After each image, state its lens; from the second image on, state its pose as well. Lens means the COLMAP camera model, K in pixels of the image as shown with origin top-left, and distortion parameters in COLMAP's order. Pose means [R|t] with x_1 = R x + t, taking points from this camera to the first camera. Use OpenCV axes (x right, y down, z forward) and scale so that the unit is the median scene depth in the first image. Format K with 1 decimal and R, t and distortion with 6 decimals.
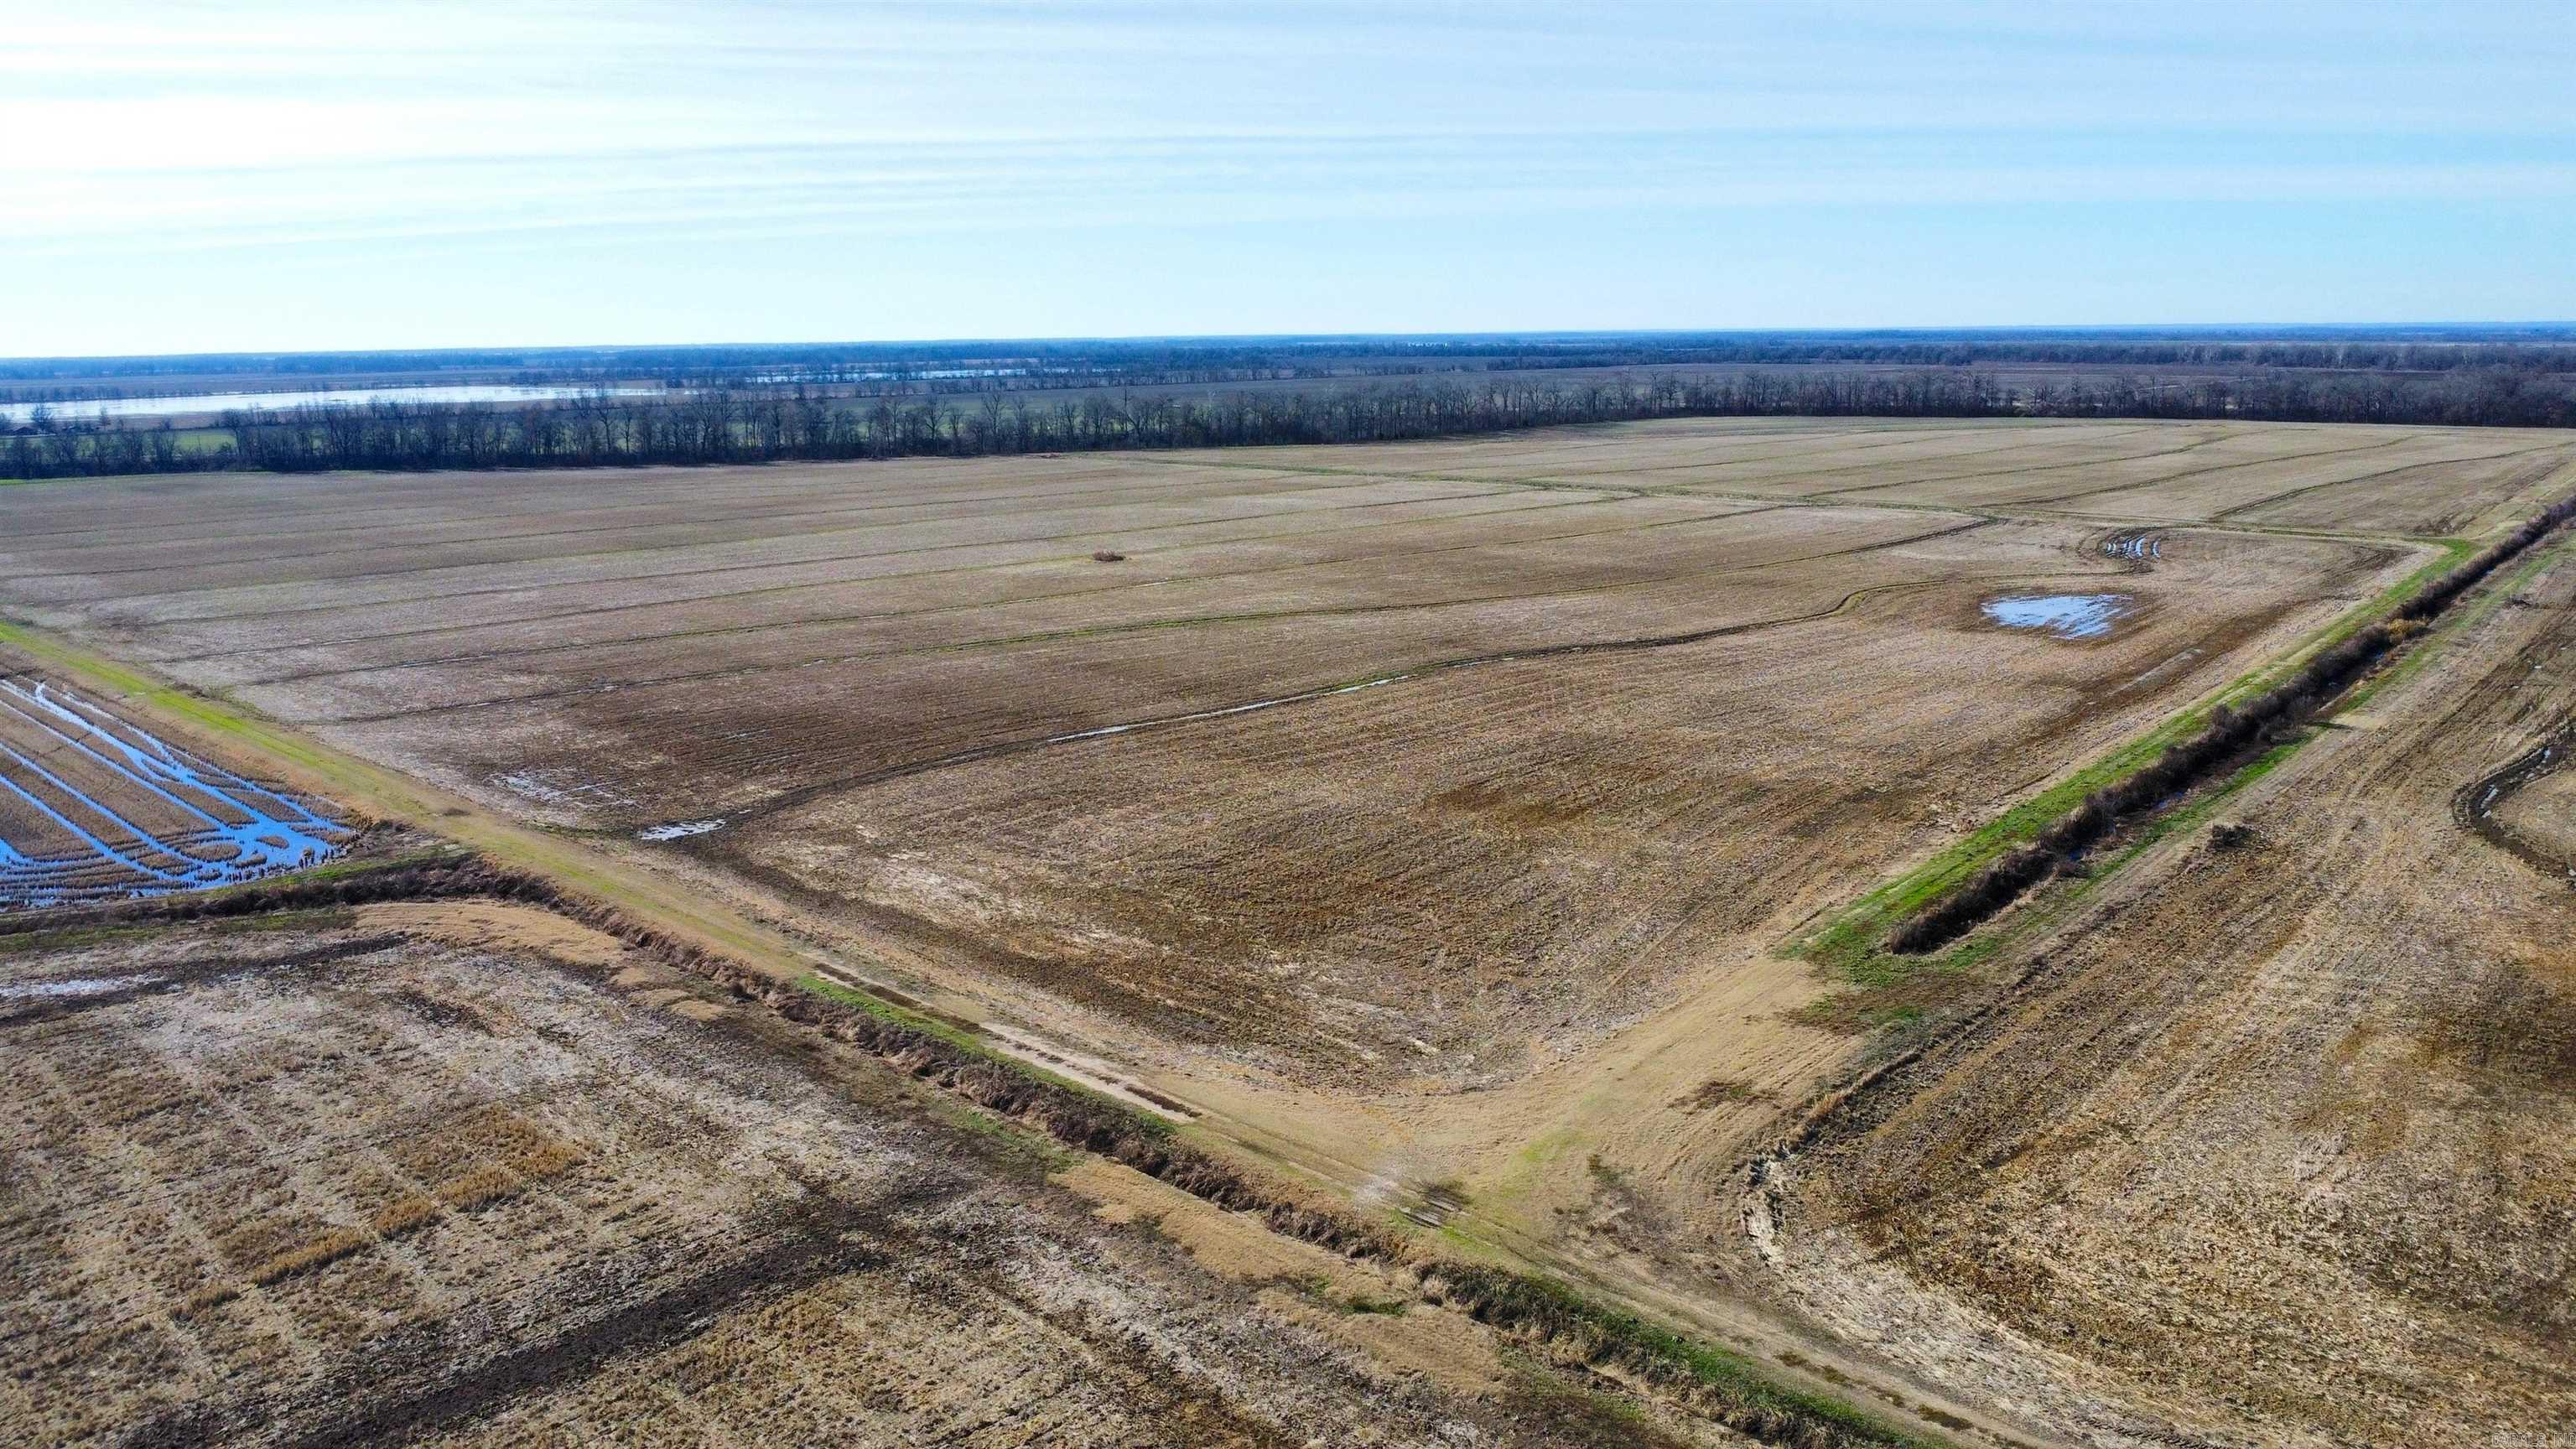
lens RADIAL K [[1863.5, 0, 1272.8], [0, 1863.5, 727.7], [0, 0, 1]] dist [-0.019885, -0.027067]
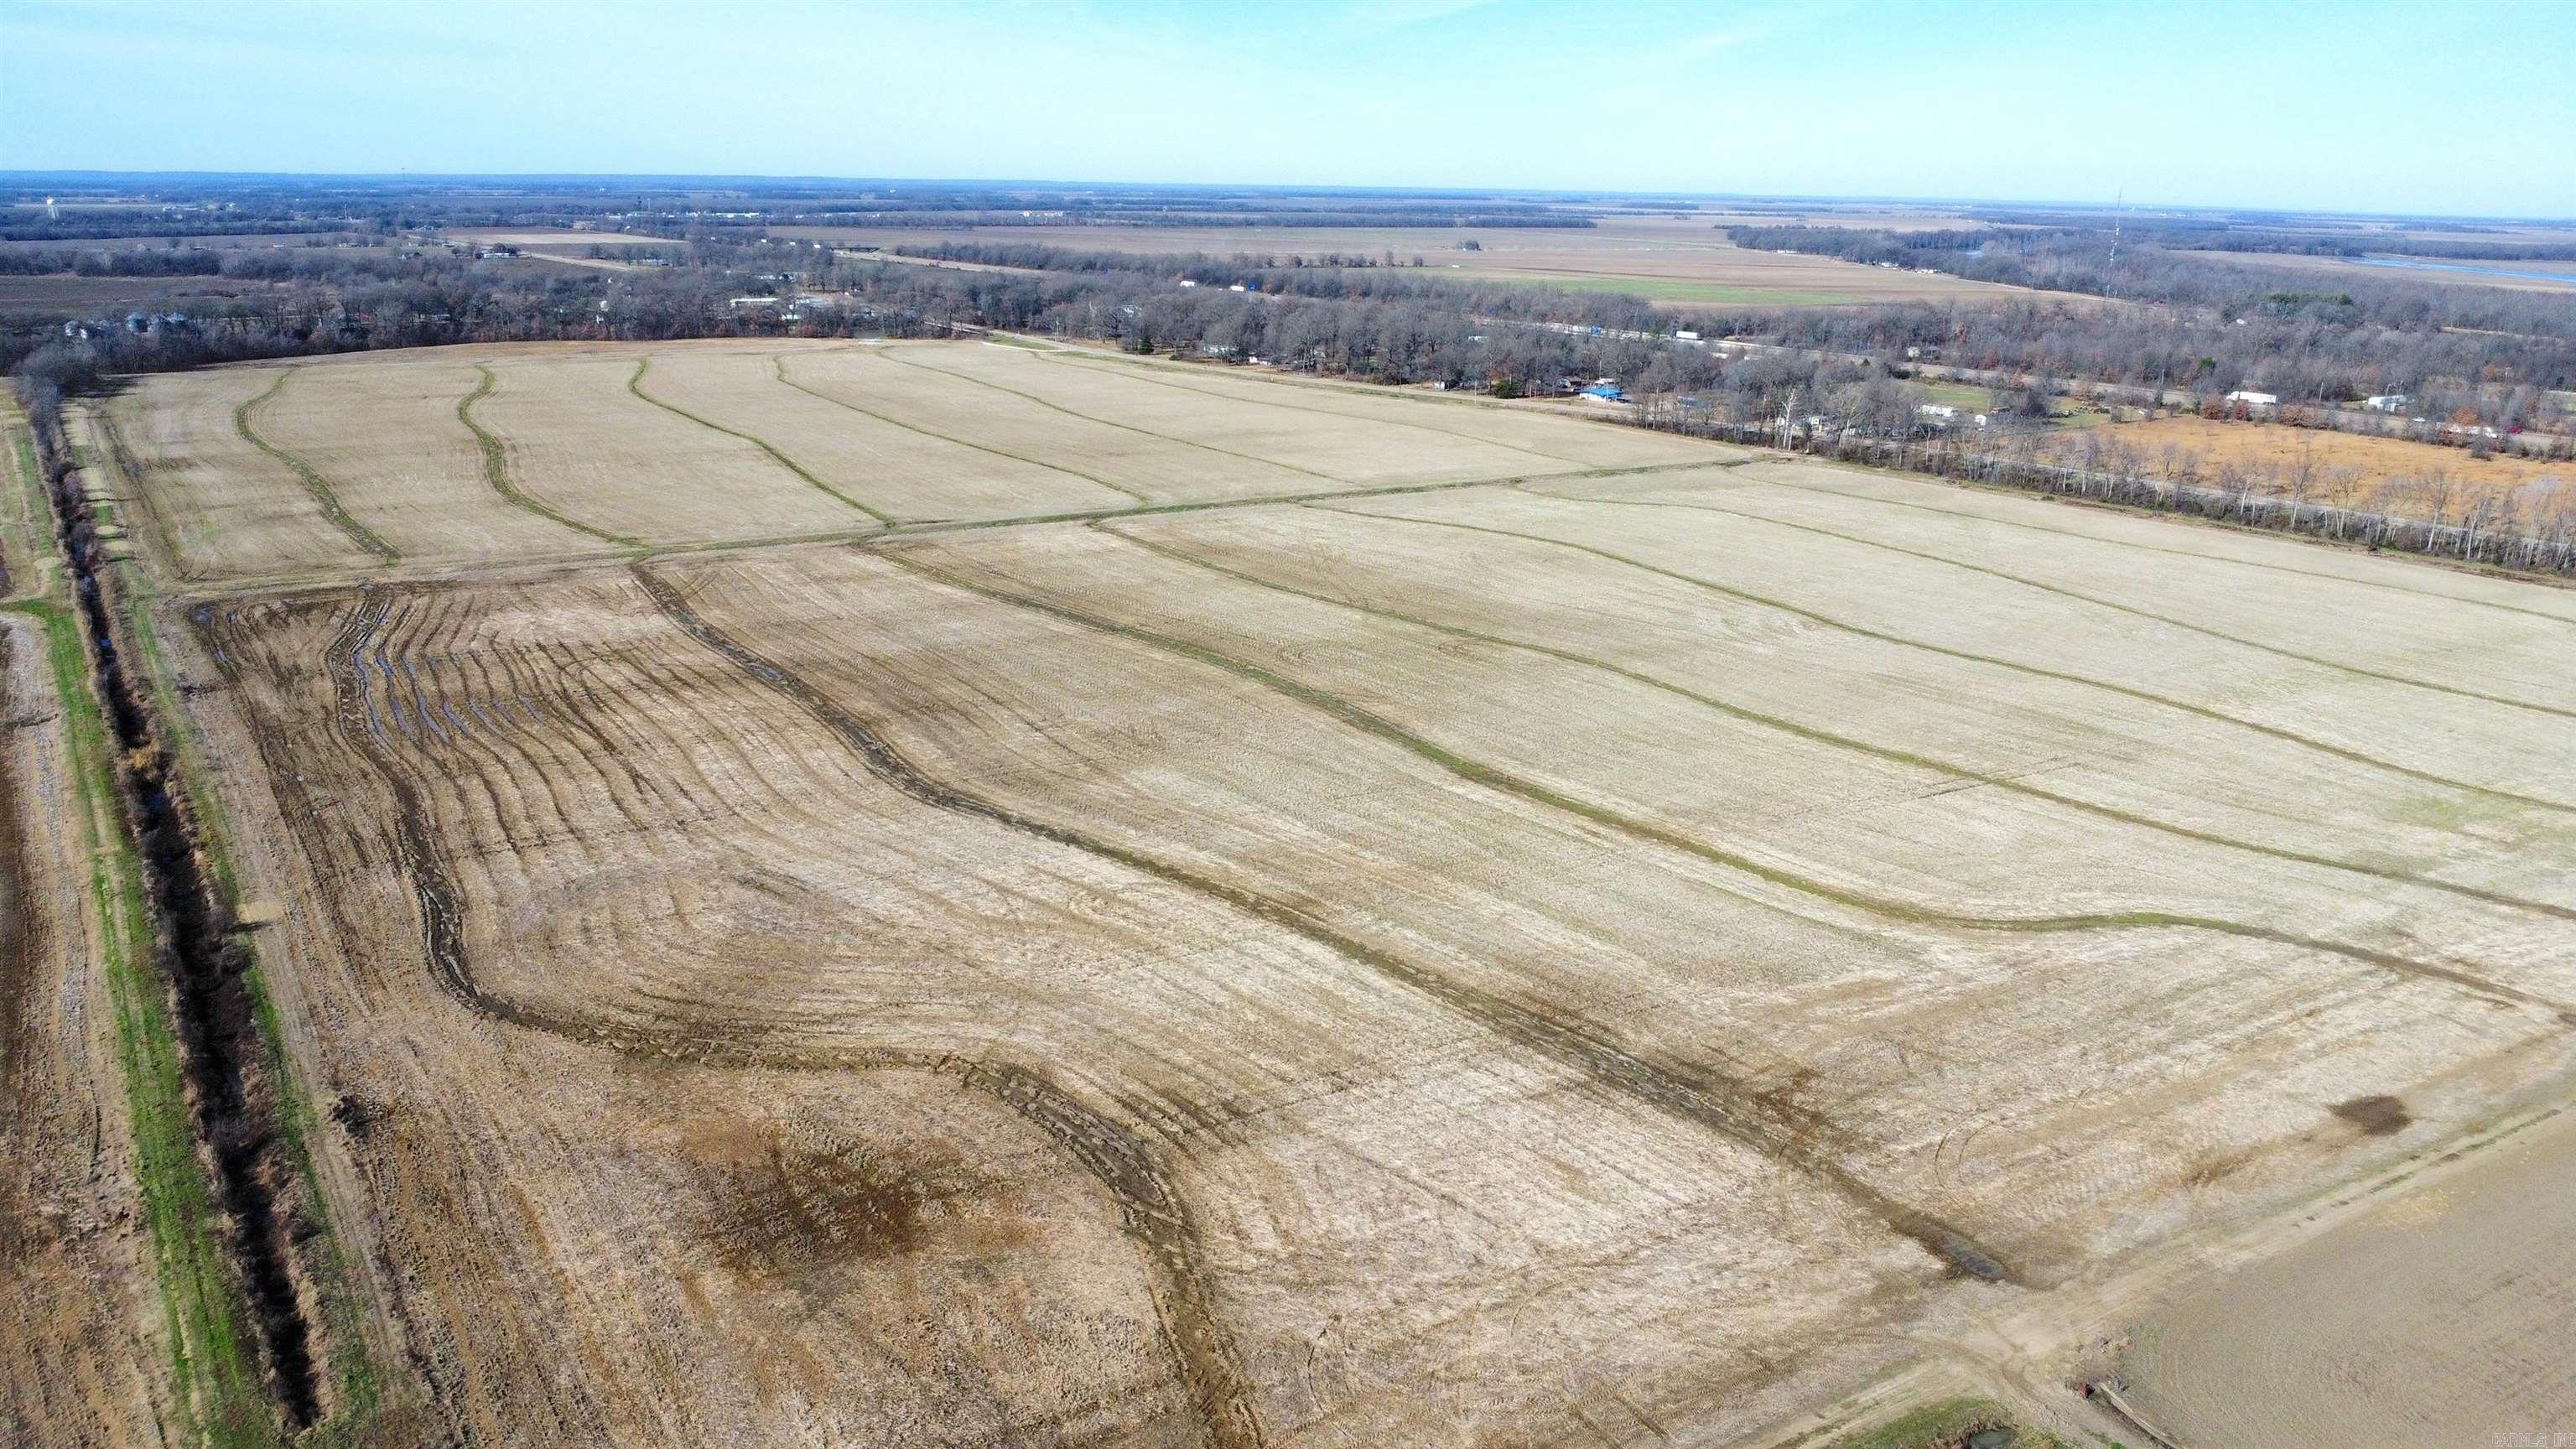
lens RADIAL K [[1863.5, 0, 1272.8], [0, 1863.5, 727.7], [0, 0, 1]] dist [-0.019885, -0.027067]
pose [[0.272244, -0.254707, 0.927905, -0.310643], [0.182739, 0.960466, 0.210030, -0.318127], [-0.944717, 0.112385, 0.308025, 0.148373]]
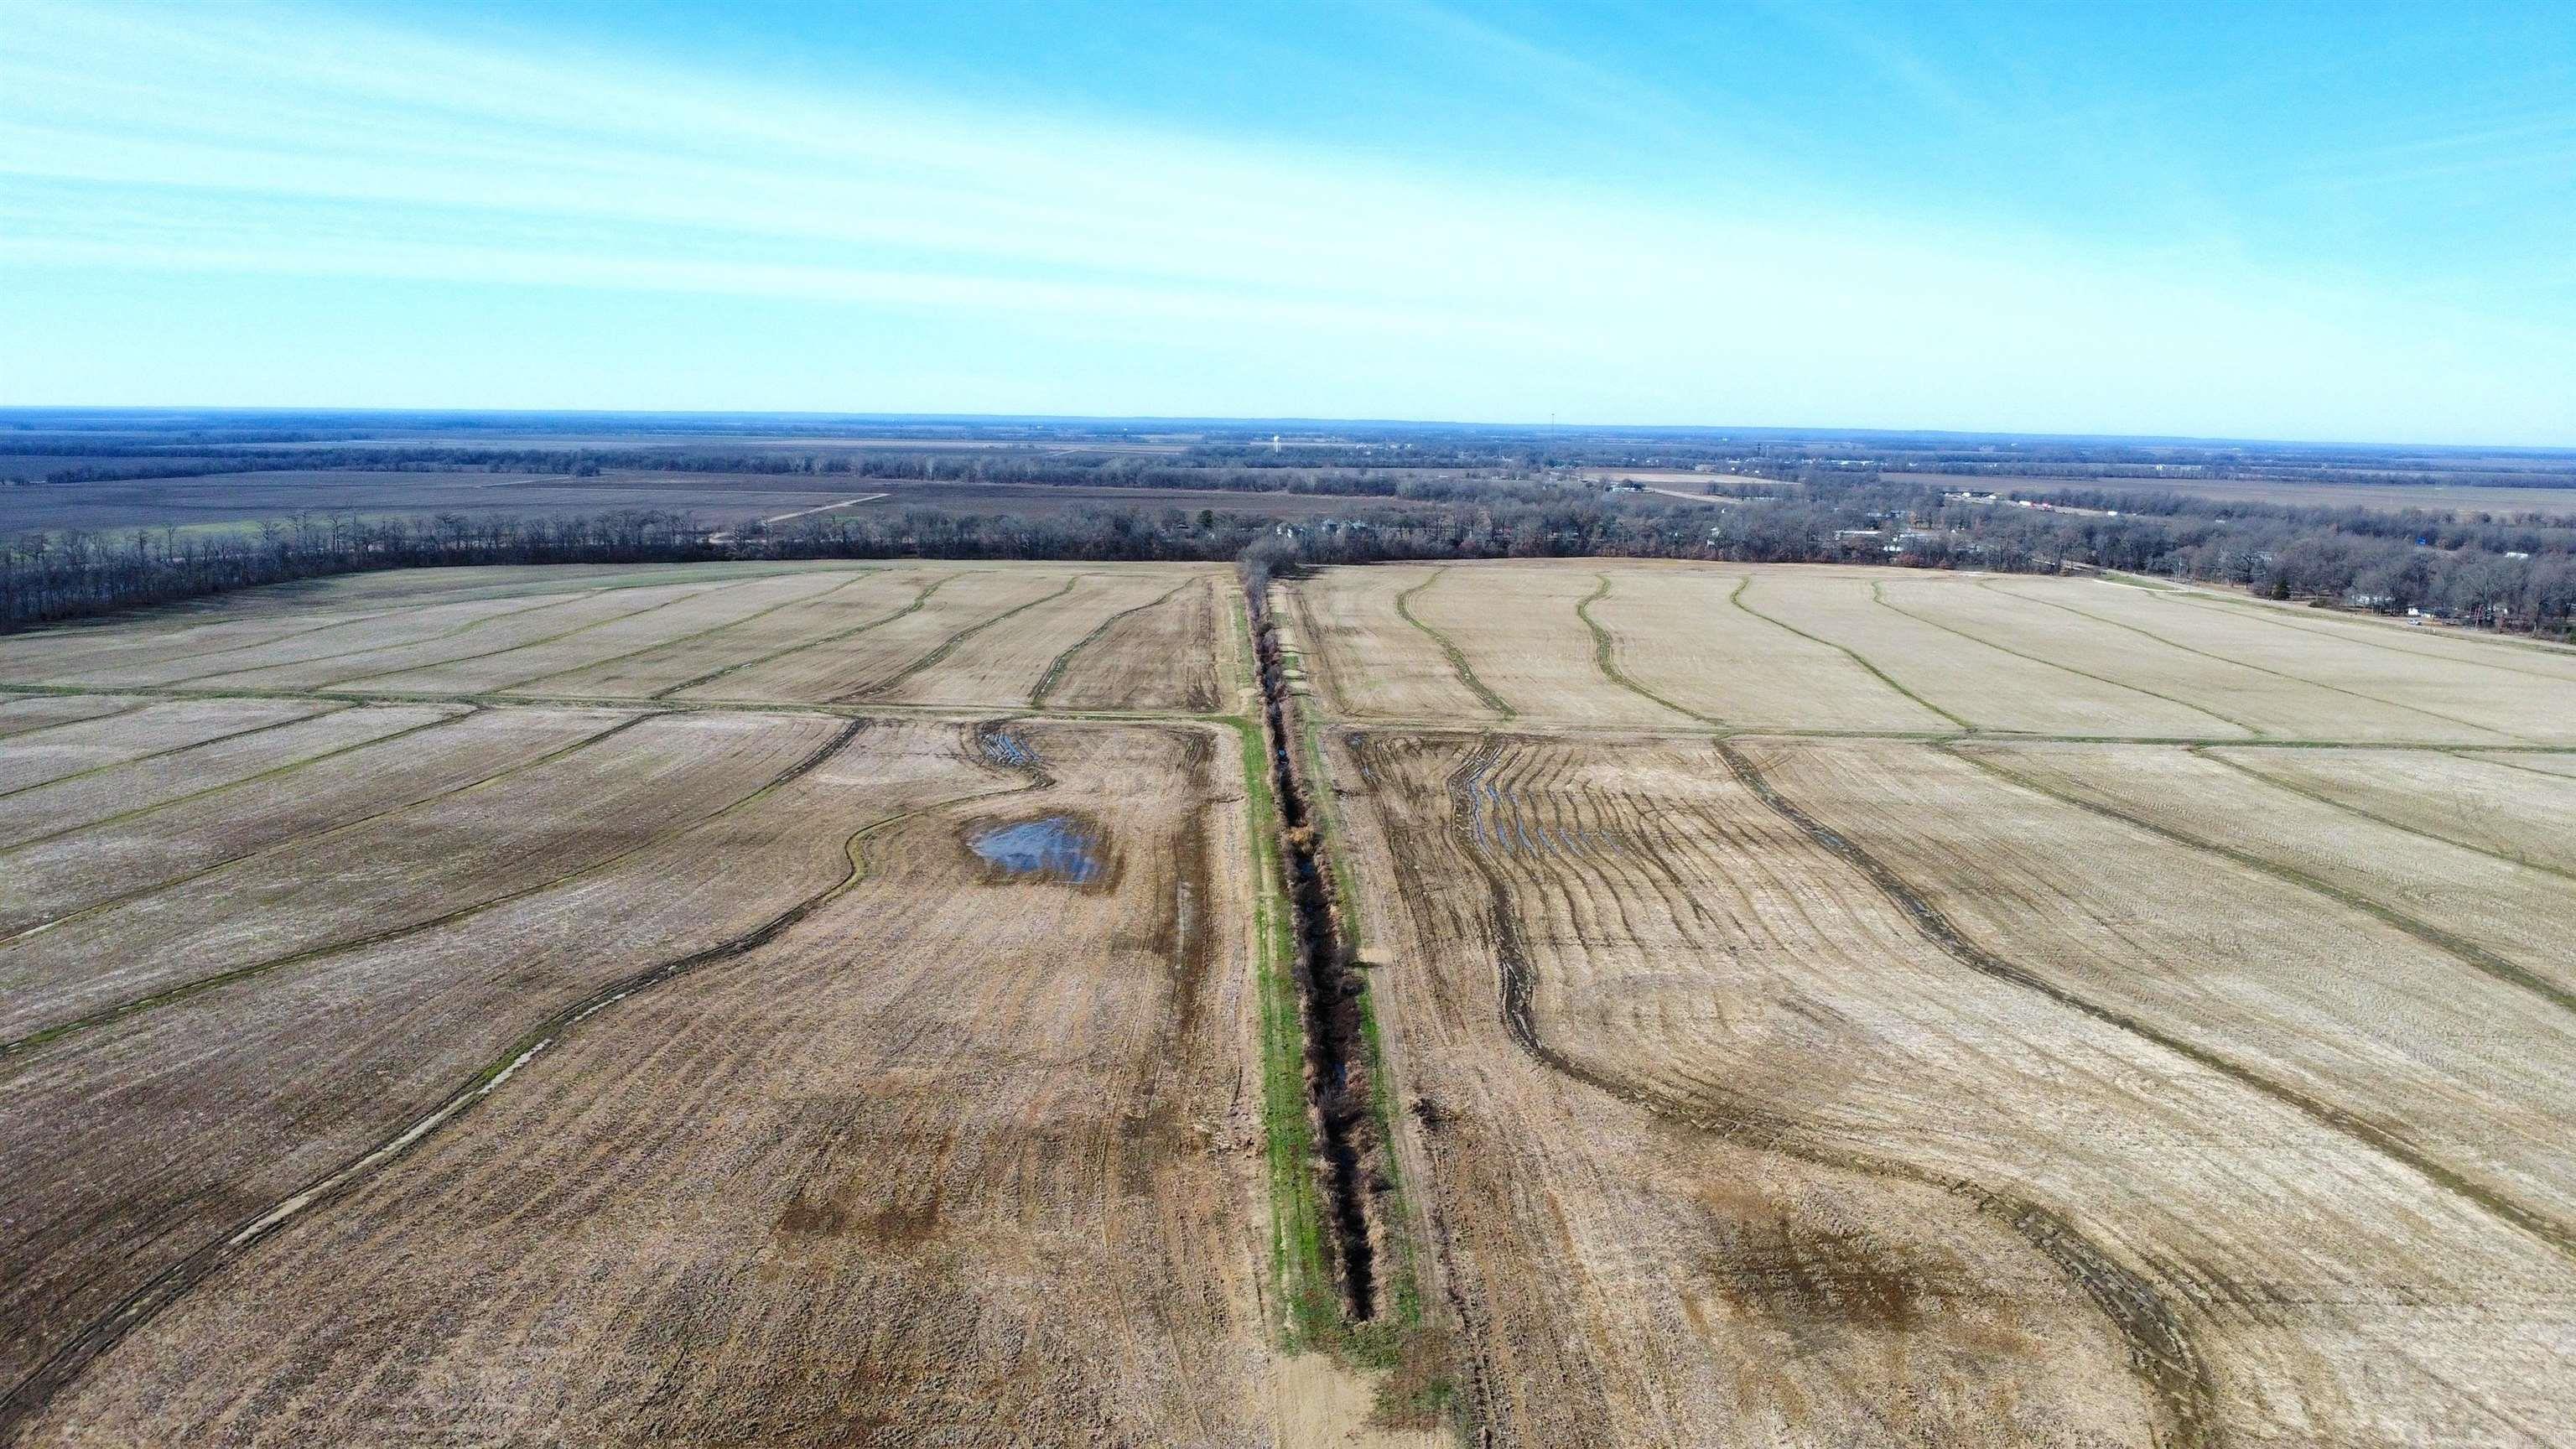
lens RADIAL K [[1863.5, 0, 1272.8], [0, 1863.5, 727.7], [0, 0, 1]] dist [-0.019885, -0.027067]
pose [[0.748516, -0.084135, 0.657758, -0.412392], [0.112843, 0.993612, -0.001319, -0.234527], [-0.653445, 0.075211, 0.753228, 0.105403]]
